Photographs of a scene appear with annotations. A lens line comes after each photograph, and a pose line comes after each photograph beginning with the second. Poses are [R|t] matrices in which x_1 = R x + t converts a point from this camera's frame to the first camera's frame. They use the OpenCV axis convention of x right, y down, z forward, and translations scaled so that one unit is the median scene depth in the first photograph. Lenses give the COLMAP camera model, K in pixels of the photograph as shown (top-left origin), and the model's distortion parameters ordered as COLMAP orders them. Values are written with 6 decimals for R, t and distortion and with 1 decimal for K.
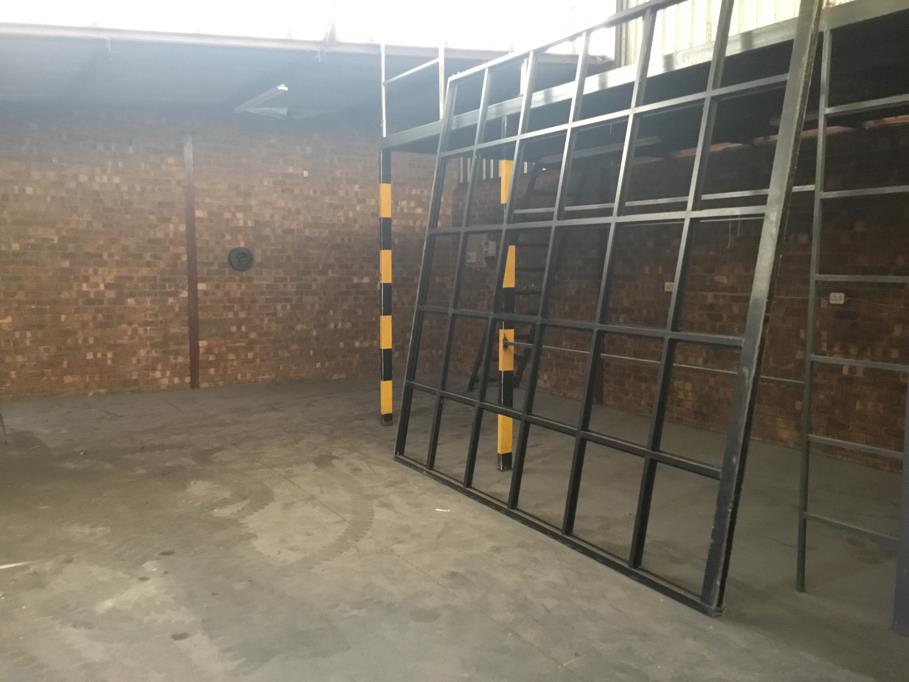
lens RADIAL K [[821.1, 0, 454.5], [0, 821.1, 341.0], [0, 0, 1]] dist [0.124586, -0.230697]
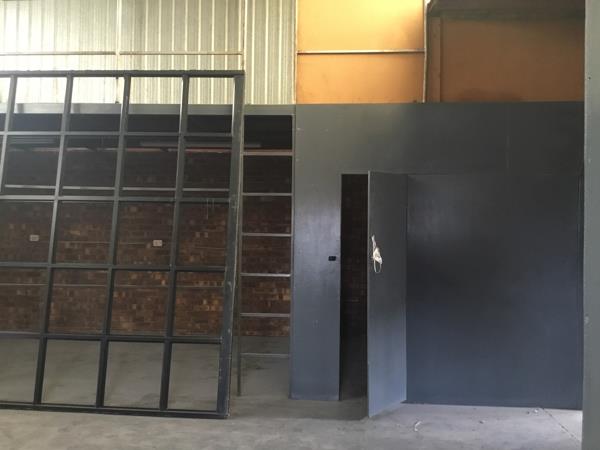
lens RADIAL K [[542.0, 0, 300.0], [0, 542.0, 225.0], [0, 0, 1]] dist [0.124586, -0.230697]
pose [[0.569339, -0.002344, 0.822100, -0.226743], [0.066889, 0.996813, -0.043481, -0.012648], [-0.819377, 0.079745, 0.567681, 0.054130]]
